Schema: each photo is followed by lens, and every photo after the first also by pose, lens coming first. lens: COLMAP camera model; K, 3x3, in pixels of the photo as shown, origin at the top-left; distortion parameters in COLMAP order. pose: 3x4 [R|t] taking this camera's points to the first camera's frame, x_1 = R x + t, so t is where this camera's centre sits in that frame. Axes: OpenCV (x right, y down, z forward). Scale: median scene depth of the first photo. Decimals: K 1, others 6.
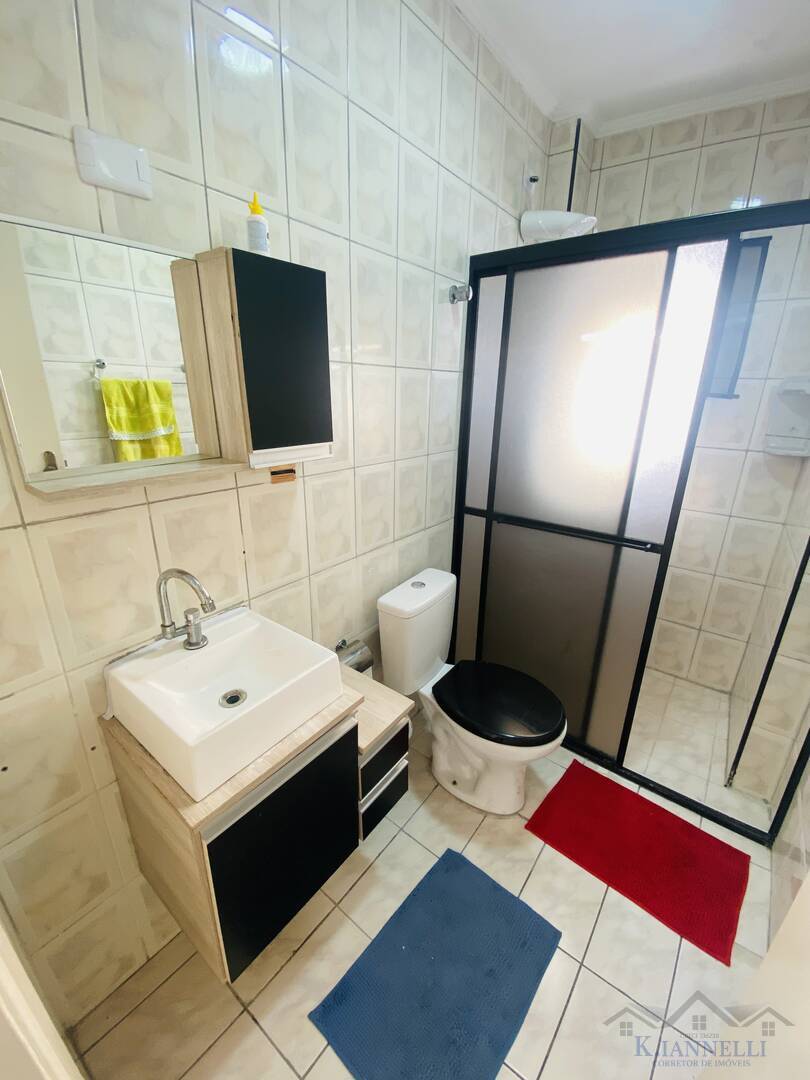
lens RADIAL K [[440.0, 0, 405.9], [0, 440.0, 542.5], [0, 0, 1]] dist [-0.006601, -0.006519]
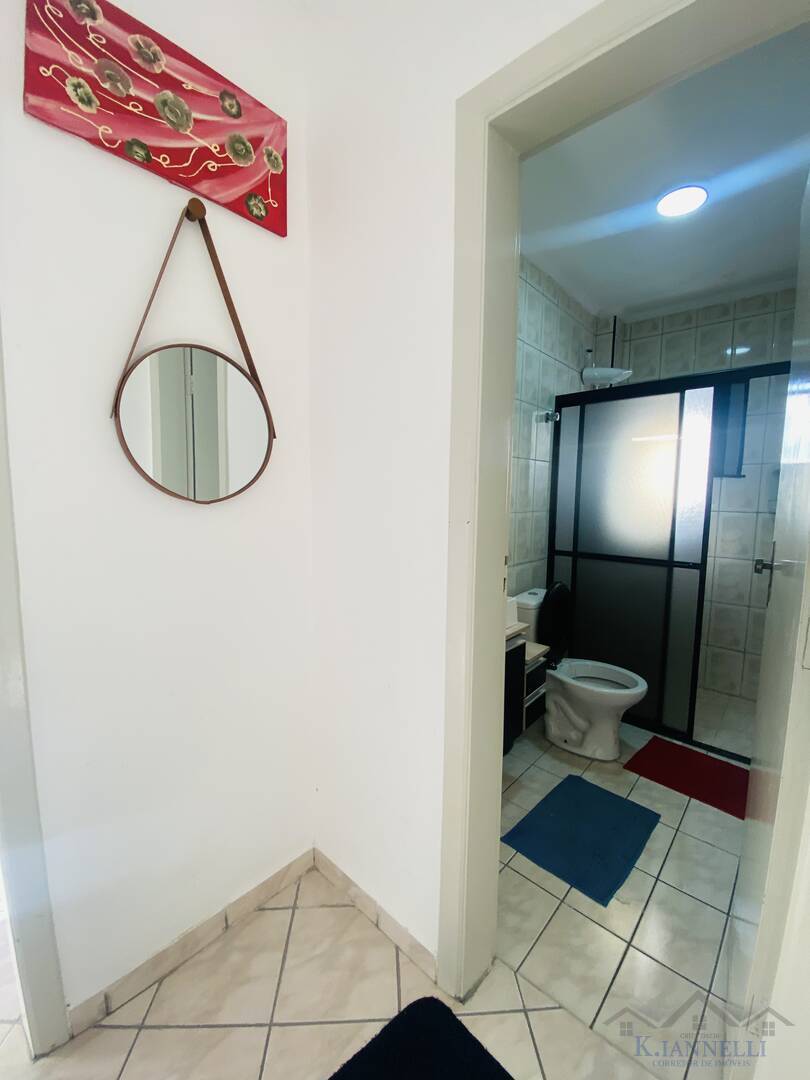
lens RADIAL K [[440.0, 0, 401.9], [0, 440.0, 538.7], [0, 0, 1]] dist [-0.006601, -0.006519]
pose [[0.996165, 0.002737, -0.087457, -0.274929], [-0.023095, 0.972288, -0.232642, 0.259484], [0.084396, 0.233770, 0.968622, -0.508758]]
